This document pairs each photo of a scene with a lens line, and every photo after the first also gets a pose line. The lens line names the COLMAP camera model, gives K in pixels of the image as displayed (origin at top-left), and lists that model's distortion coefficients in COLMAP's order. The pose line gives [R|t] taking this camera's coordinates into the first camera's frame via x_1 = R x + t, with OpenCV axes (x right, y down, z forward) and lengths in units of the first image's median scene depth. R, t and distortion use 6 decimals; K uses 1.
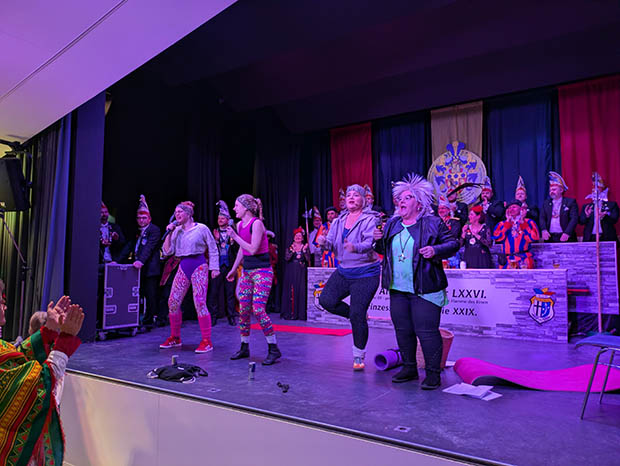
lens RADIAL K [[461.6, 0, 307.5], [0, 461.6, 238.7], [0, 0, 1]] dist [-0.001054, -0.004745]
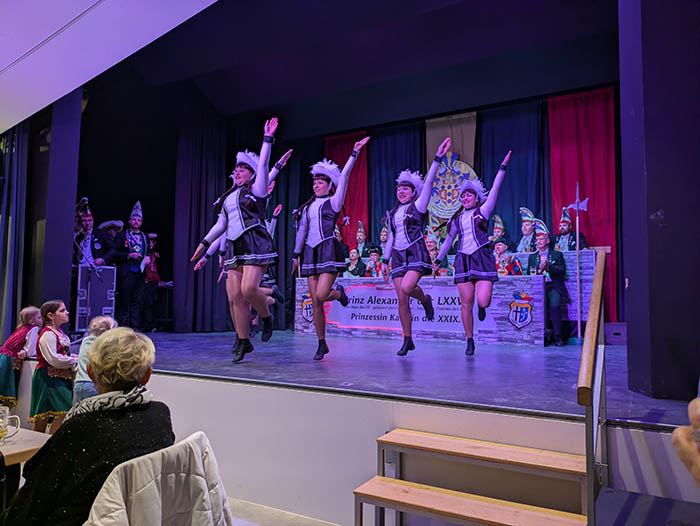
lens RADIAL K [[518.9, 0, 350.0], [0, 518.9, 263.0], [0, 0, 1]] dist [0.007595, -0.001963]
pose [[0.997808, 0.009502, 0.065493, 0.051269], [-0.008906, 0.999916, -0.009383, 0.049268], [-0.065577, 0.008779, 0.997809, -0.112458]]
